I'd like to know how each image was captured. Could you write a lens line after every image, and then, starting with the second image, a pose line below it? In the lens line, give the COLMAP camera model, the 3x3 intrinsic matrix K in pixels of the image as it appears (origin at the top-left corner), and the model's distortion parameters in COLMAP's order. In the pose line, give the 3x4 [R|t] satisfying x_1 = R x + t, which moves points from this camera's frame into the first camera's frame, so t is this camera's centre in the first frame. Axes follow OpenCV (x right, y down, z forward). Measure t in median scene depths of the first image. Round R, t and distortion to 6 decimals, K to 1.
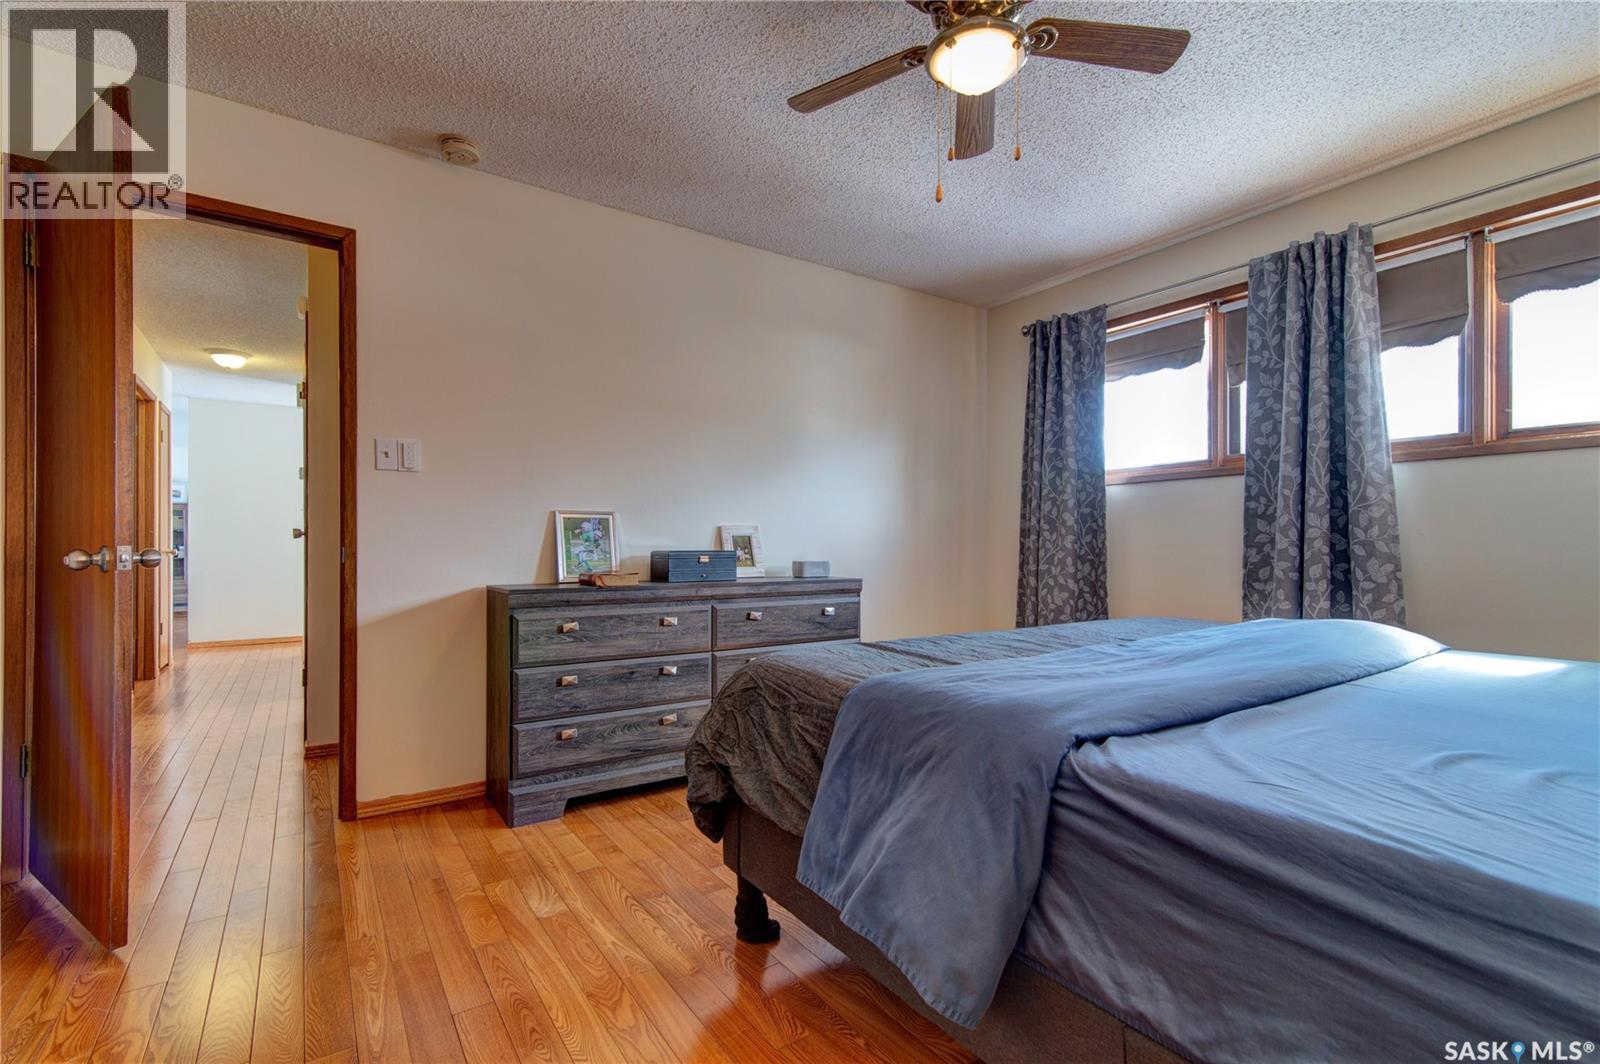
lens RADIAL K [[737.2, 0, 799.6], [0, 737.2, 544.5], [0, 0, 1]] dist [-0.001343, -0.000573]
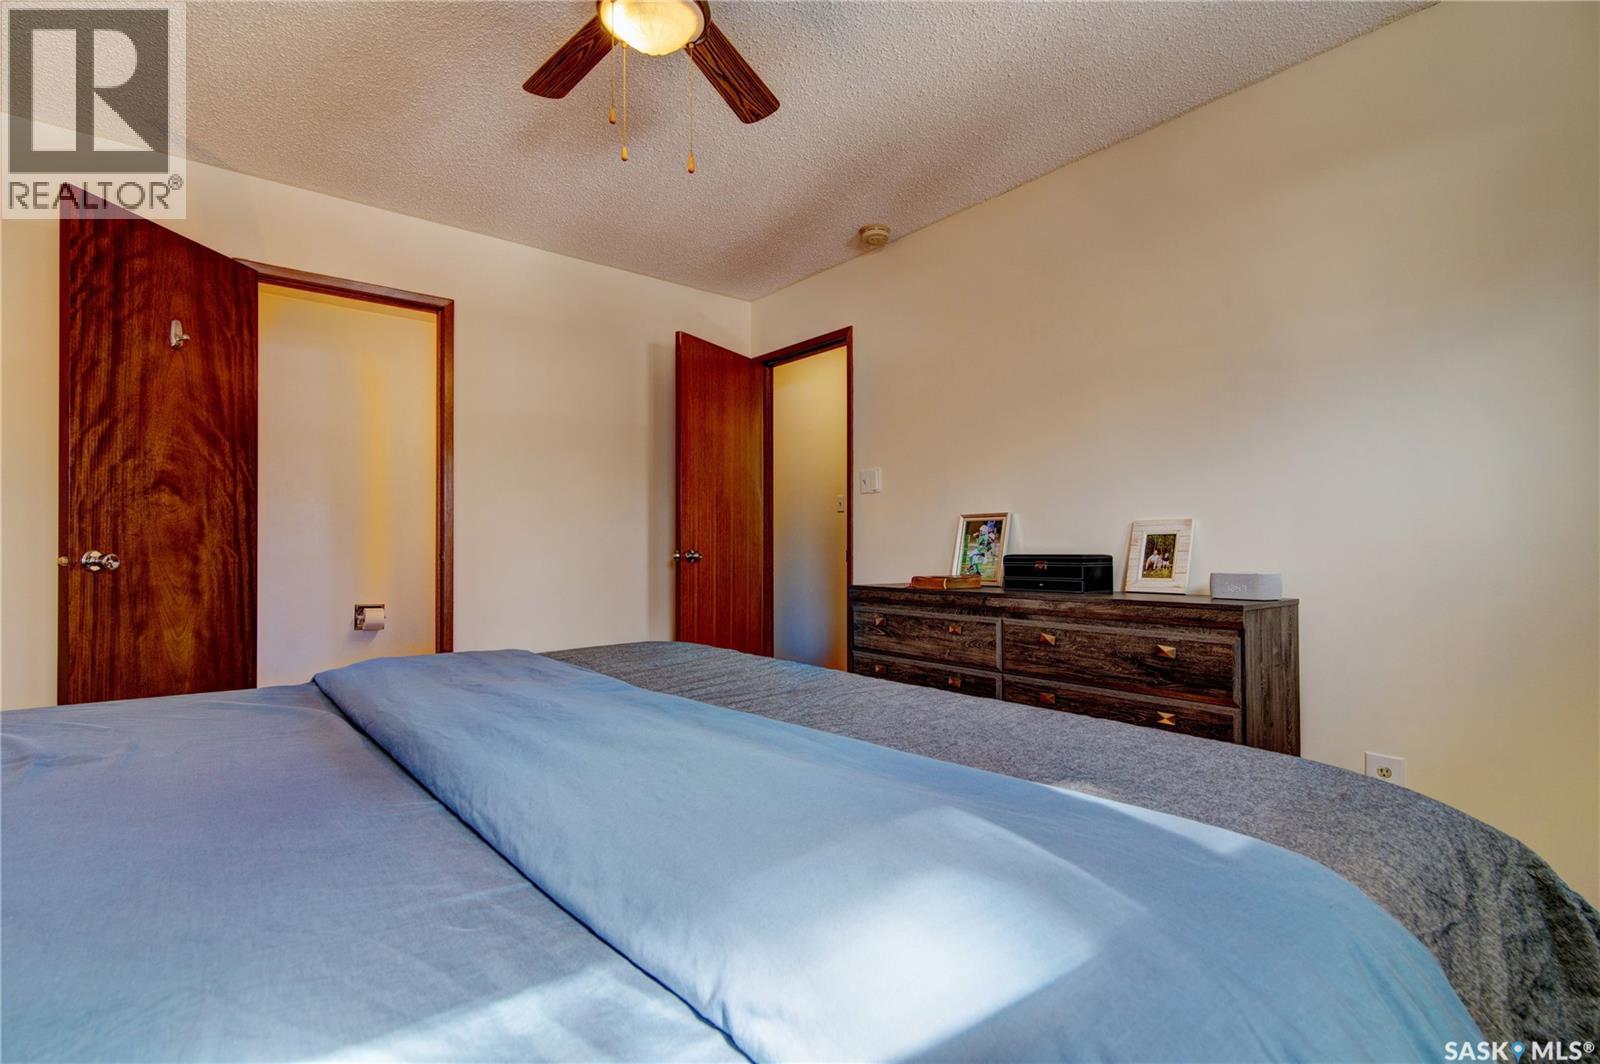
lens RADIAL K [[737.2, 0, 799.6], [0, 737.2, 544.5], [0, 0, 1]] dist [-0.001343, -0.000573]
pose [[0.083074, -0.008143, -0.996510, 0.687528], [0.004496, 0.999959, -0.007797, 0.002418], [0.996533, -0.003833, 0.083107, 0.676526]]
